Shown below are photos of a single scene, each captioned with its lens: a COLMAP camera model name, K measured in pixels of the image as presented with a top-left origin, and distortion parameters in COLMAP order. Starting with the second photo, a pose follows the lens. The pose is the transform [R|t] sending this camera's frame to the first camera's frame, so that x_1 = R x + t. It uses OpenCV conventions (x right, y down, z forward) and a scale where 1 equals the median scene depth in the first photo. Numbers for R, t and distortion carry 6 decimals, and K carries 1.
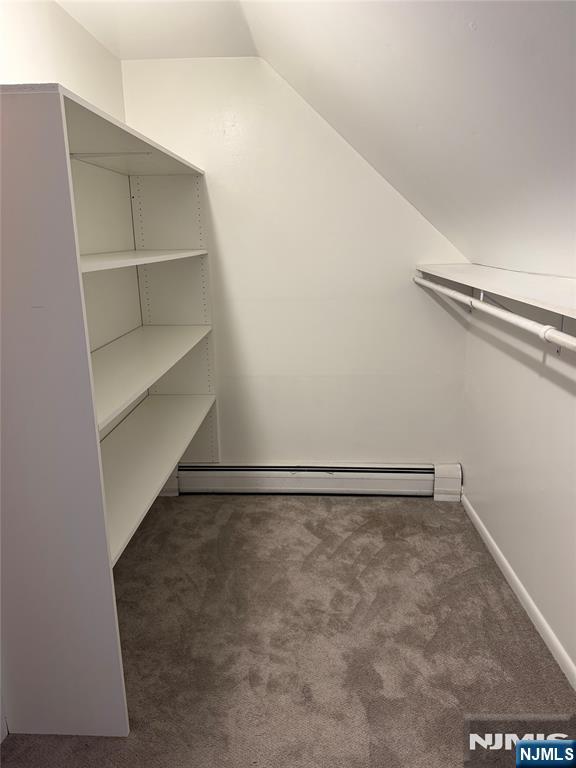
lens RADIAL K [[535.8, 0, 288.2], [0, 535.8, 392.8], [0, 0, 1]] dist [0.080453, -0.134707]
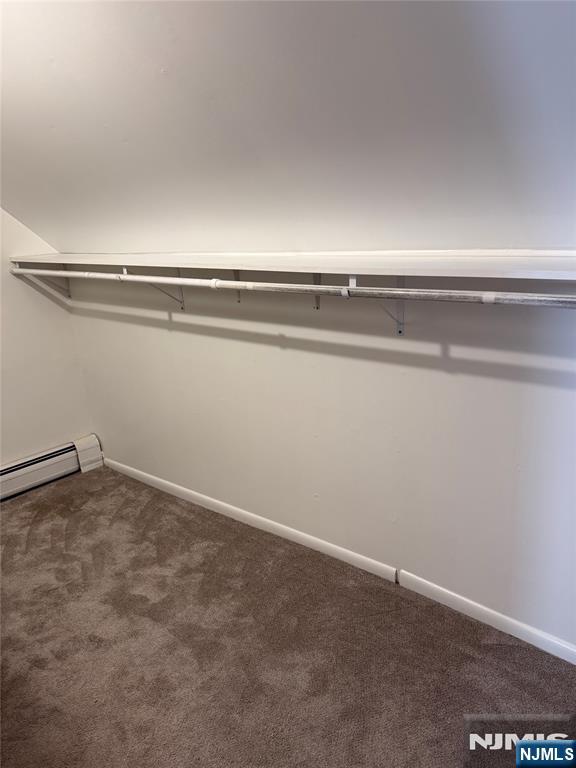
lens RADIAL K [[535.8, 0, 288.2], [0, 535.8, 392.8], [0, 0, 1]] dist [0.080453, -0.134707]
pose [[0.621929, -0.249477, 0.742271, -0.315927], [0.253938, 0.960923, 0.110198, 0.039405], [-0.740756, 0.119955, 0.660977, -0.057873]]
